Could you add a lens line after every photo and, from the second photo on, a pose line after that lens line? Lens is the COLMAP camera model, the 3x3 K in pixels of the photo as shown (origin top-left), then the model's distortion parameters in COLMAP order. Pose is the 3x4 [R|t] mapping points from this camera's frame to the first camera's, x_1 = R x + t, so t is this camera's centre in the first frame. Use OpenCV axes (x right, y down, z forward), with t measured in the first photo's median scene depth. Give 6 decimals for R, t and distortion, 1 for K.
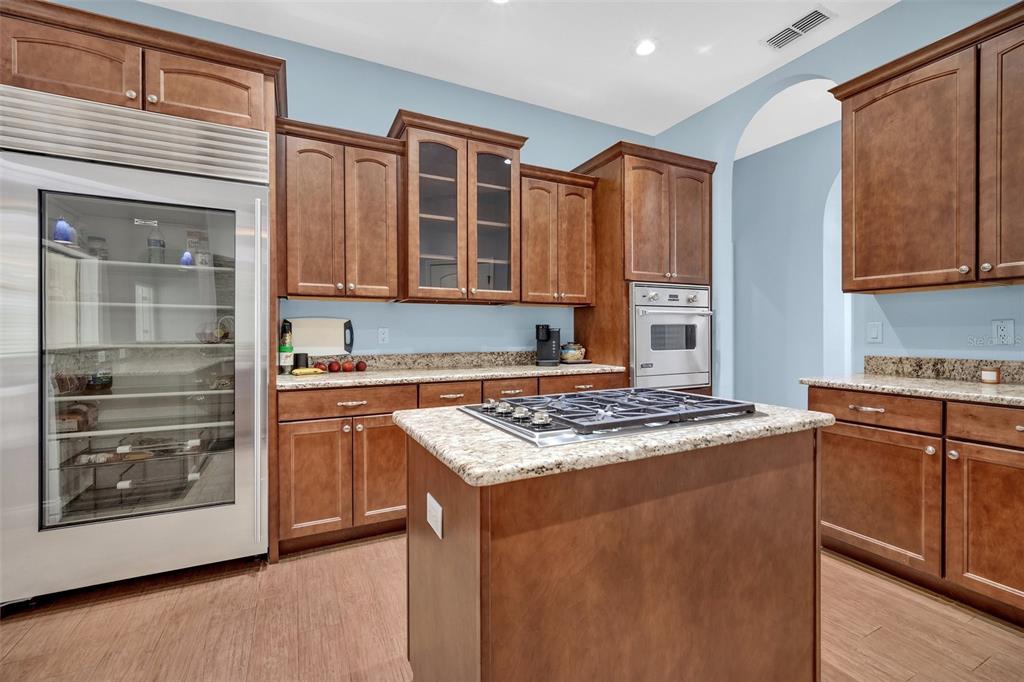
lens RADIAL K [[436.9, 0, 509.4], [0, 436.9, 330.1], [0, 0, 1]] dist [-0.000210, -0.000046]
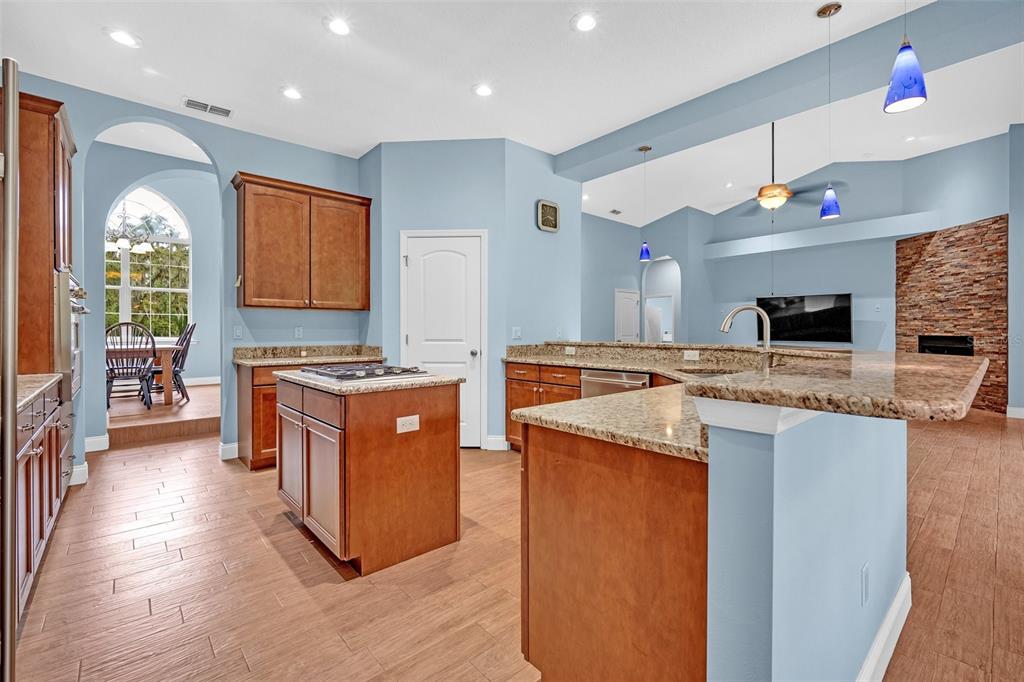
lens RADIAL K [[436.9, 0, 509.4], [0, 436.9, 330.1], [0, 0, 1]] dist [-0.000210, -0.000046]
pose [[-0.259173, 0.008980, 0.965789, -1.046000], [-0.005183, 0.999929, -0.010689, 0.009779], [-0.965817, -0.007776, -0.259108, 0.533650]]
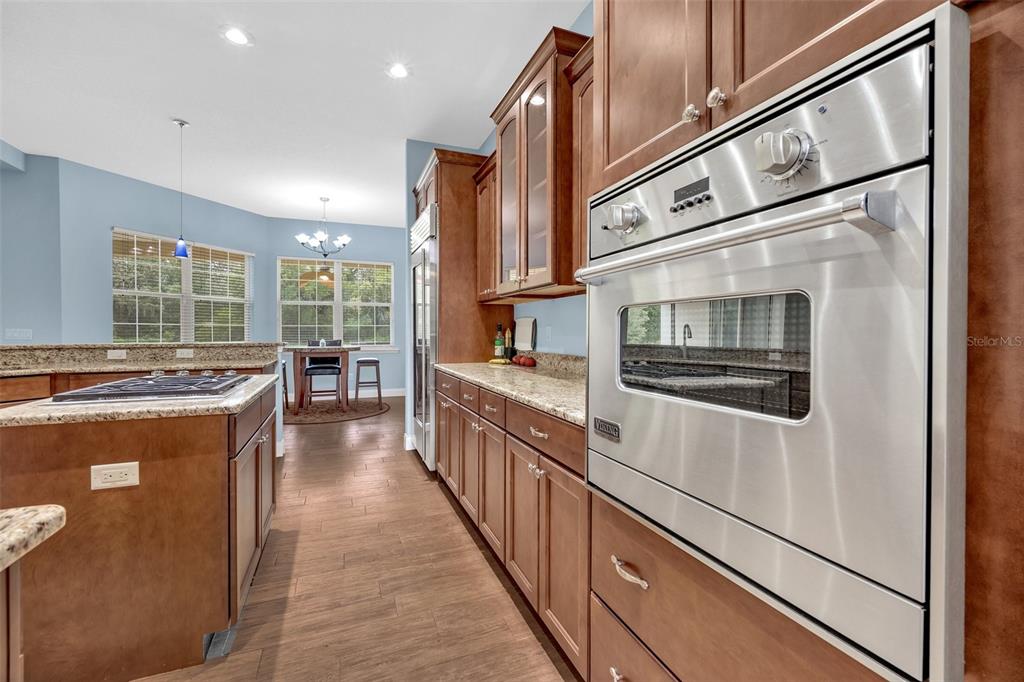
lens RADIAL K [[448.7, 0, 521.5], [0, 448.7, 331.5], [0, 0, 1]] dist [-0.000152, 0.000058]
pose [[-0.080850, 0.005300, -0.996712, 0.931076], [0.006287, 0.999969, 0.004808, 0.004078], [0.996706, -0.005878, -0.080881, 1.331355]]
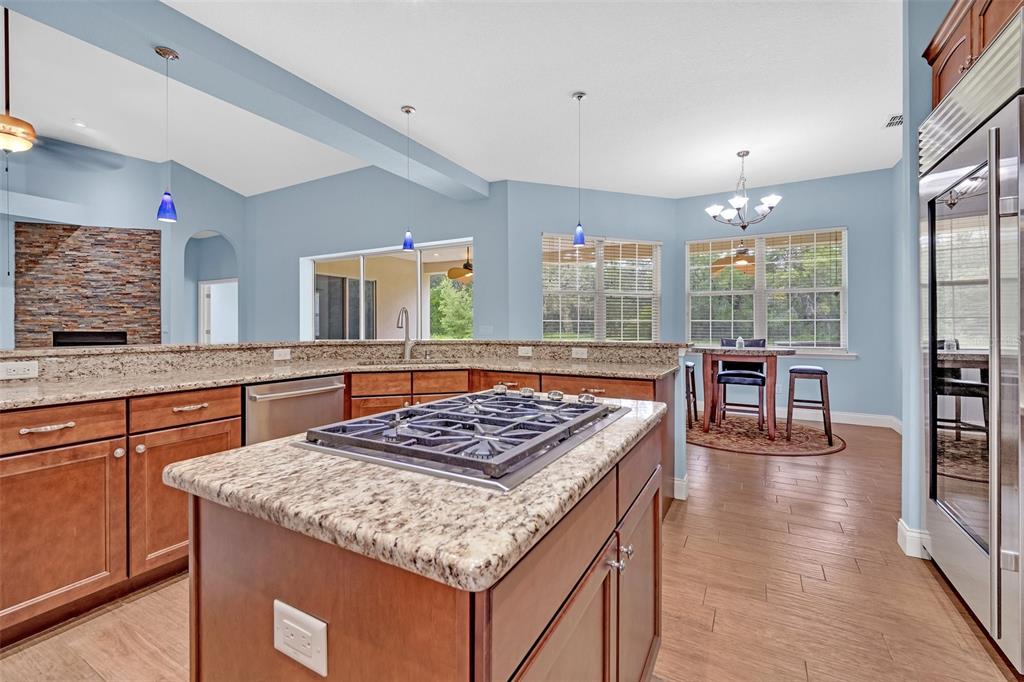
lens RADIAL K [[436.9, 0, 509.4], [0, 436.9, 330.1], [0, 0, 1]] dist [-0.000210, -0.000046]
pose [[-0.829412, 0.007991, -0.558580, 0.385226], [0.007992, 0.999965, 0.002438, 0.005881], [0.558580, -0.002442, -0.829447, 1.019709]]
